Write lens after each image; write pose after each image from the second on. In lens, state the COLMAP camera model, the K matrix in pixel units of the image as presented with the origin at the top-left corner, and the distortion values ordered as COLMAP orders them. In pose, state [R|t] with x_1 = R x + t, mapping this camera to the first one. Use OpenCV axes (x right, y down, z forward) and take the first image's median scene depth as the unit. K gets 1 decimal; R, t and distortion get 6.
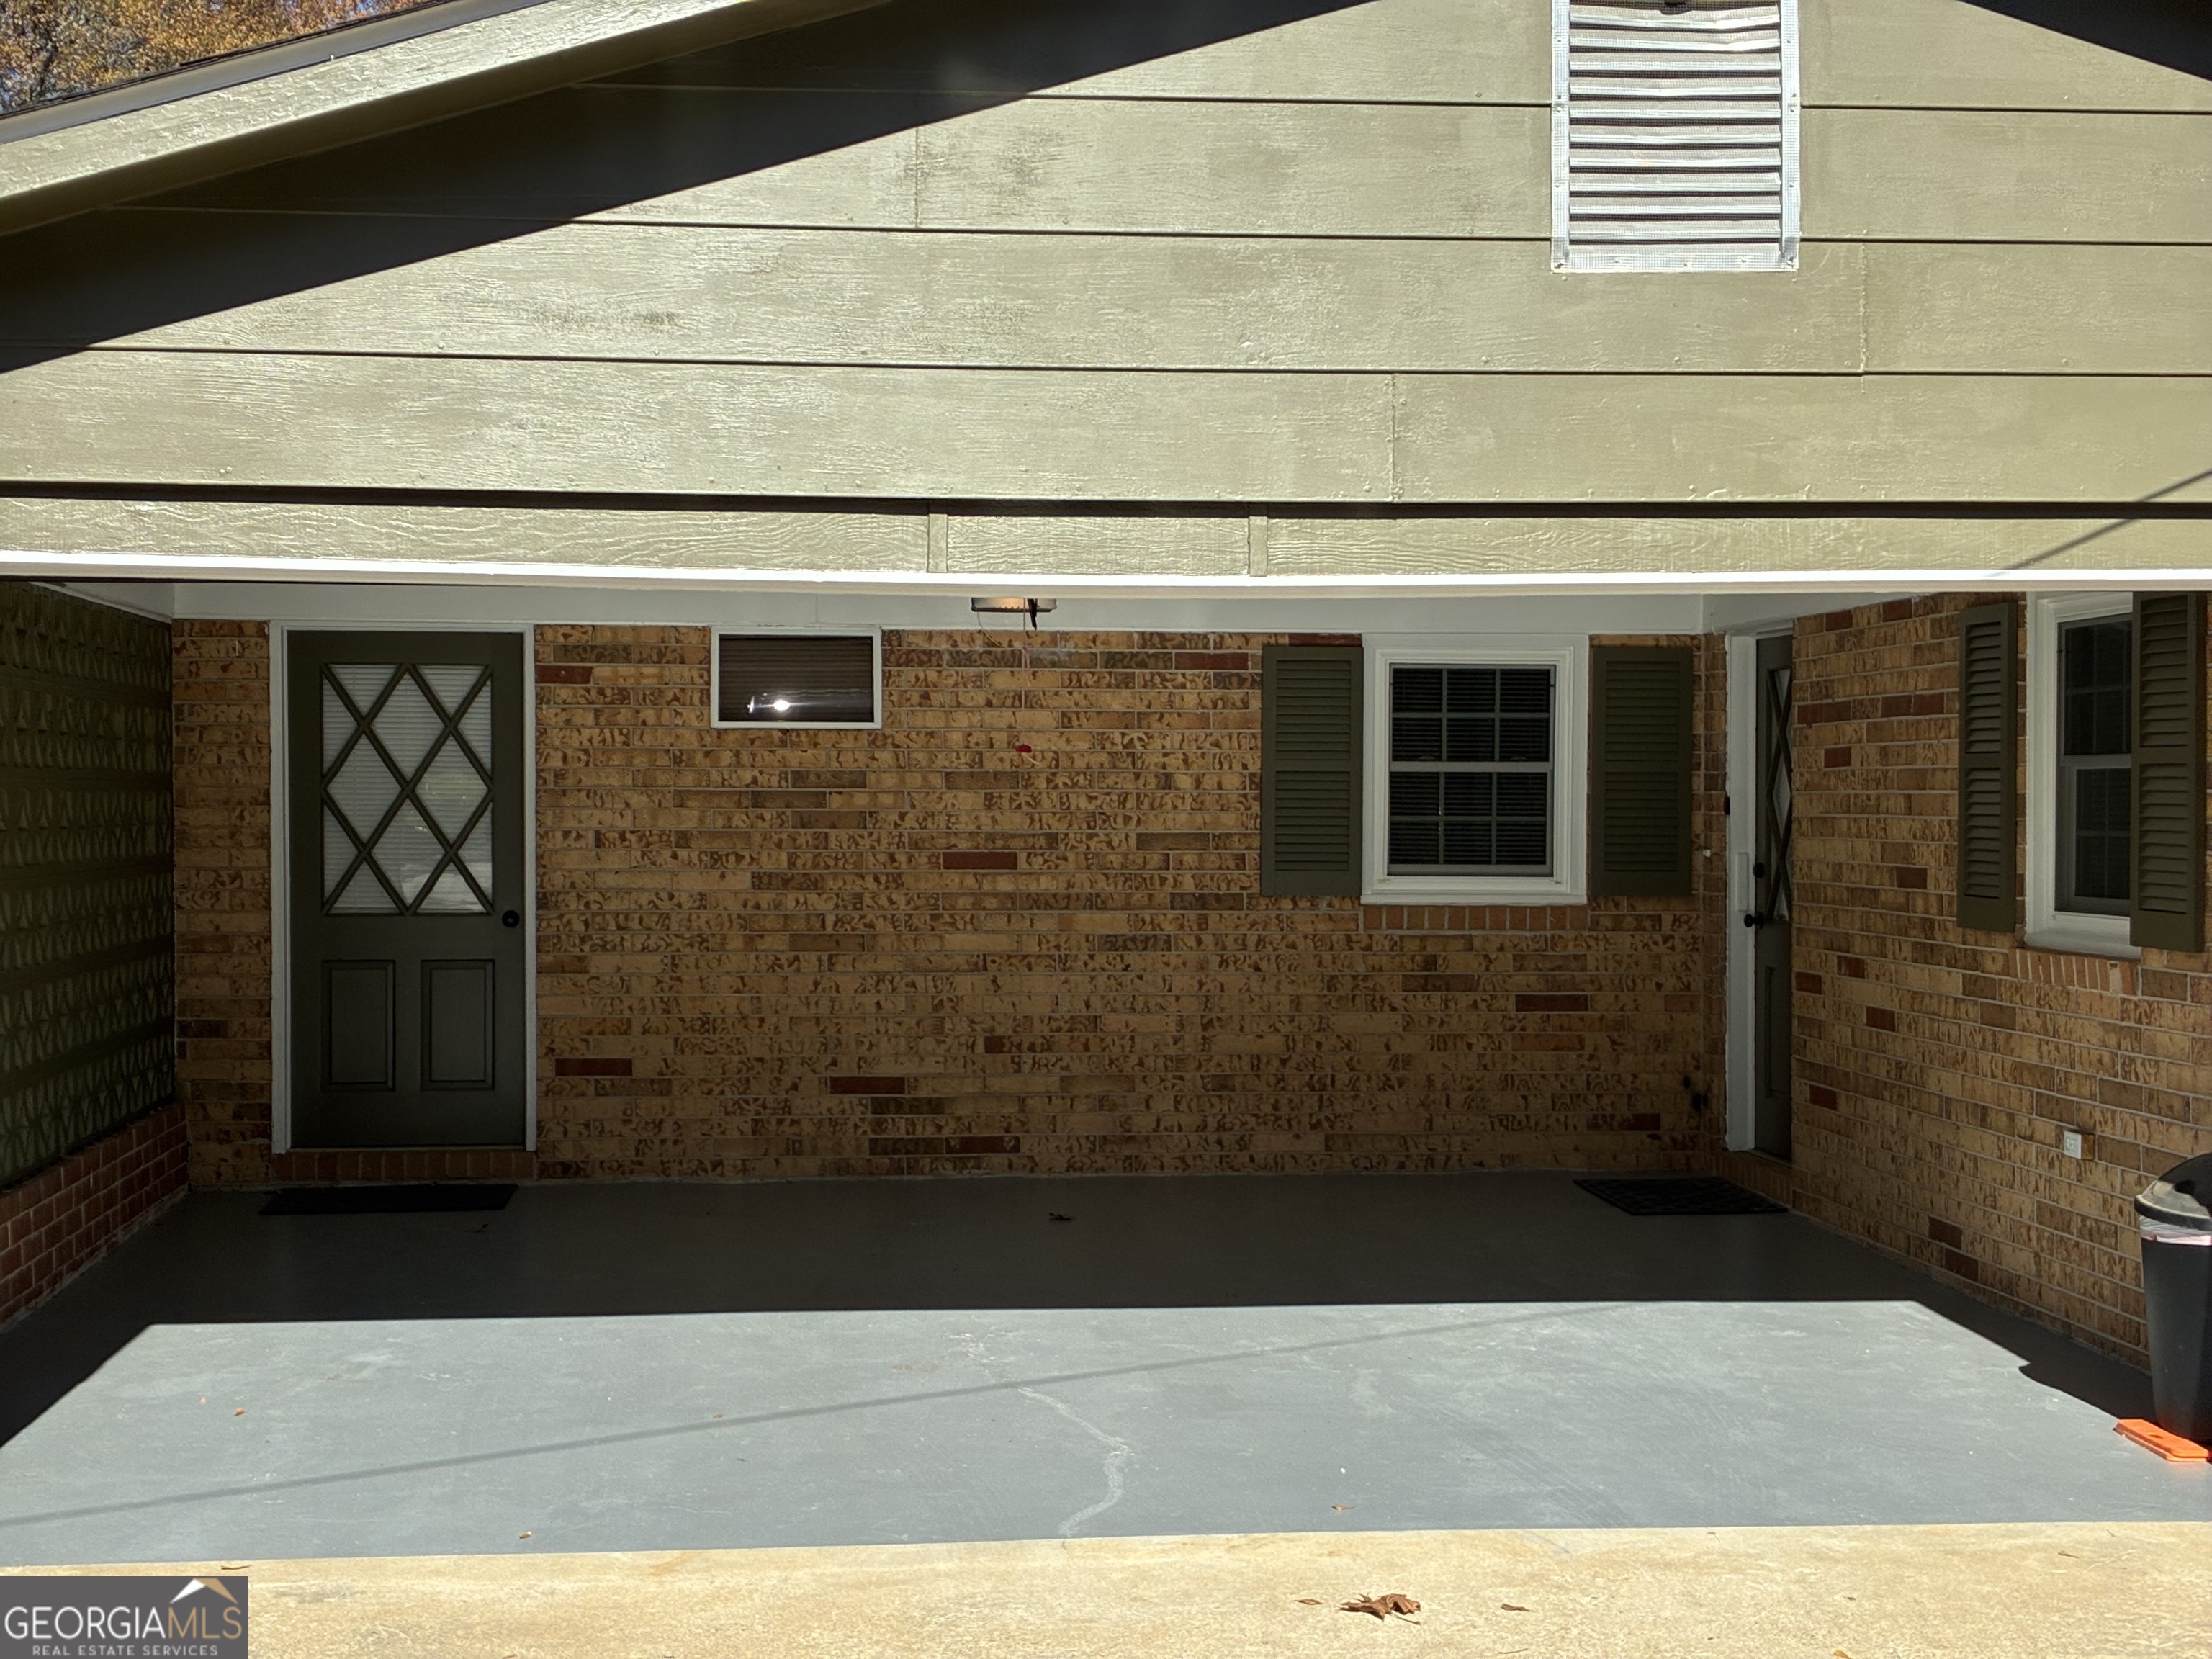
lens RADIAL K [[3443.5, 0, 1107.1], [0, 3443.5, 819.0], [0, 0, 1]] dist [0.246972, -1.487607]
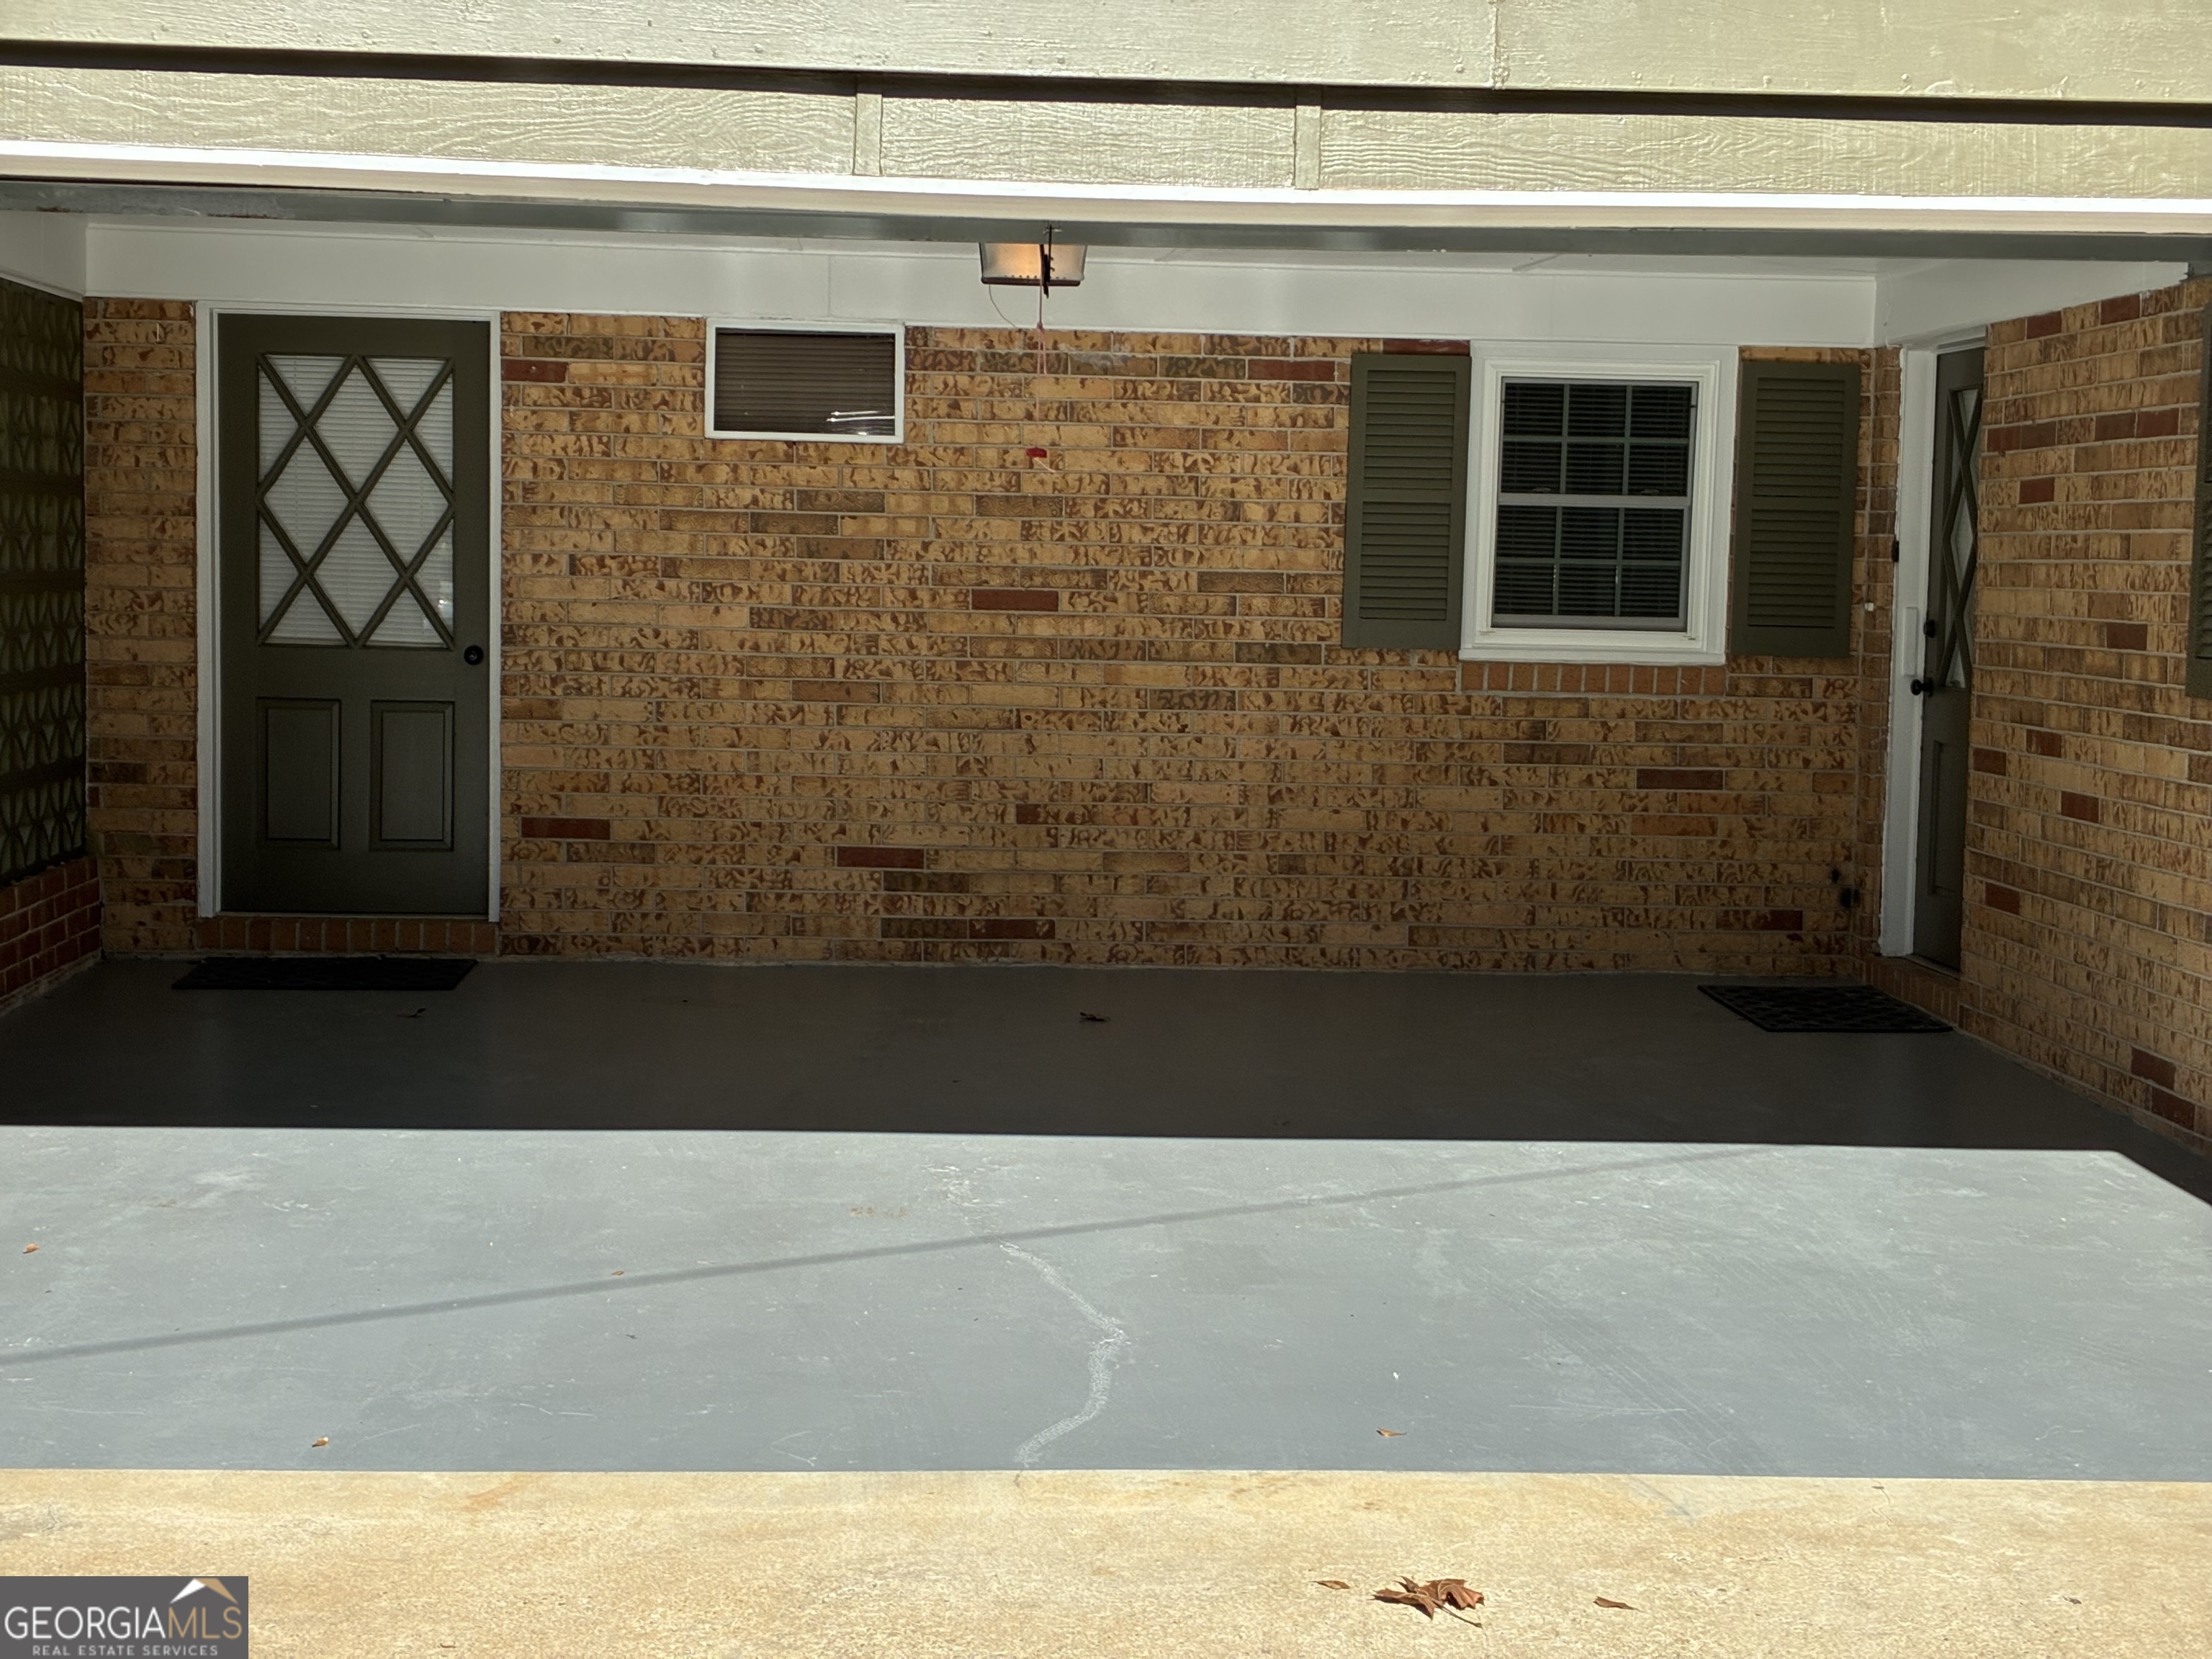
lens RADIAL K [[3443.5, 0, 1107.1], [0, 3443.5, 819.0], [0, 0, 1]] dist [0.246972, -1.487607]
pose [[0.999181, 0.022873, -0.033391, 0.016017], [-0.020546, 0.997444, 0.068439, 0.007240], [0.034871, -0.067697, 0.997096, 0.140954]]
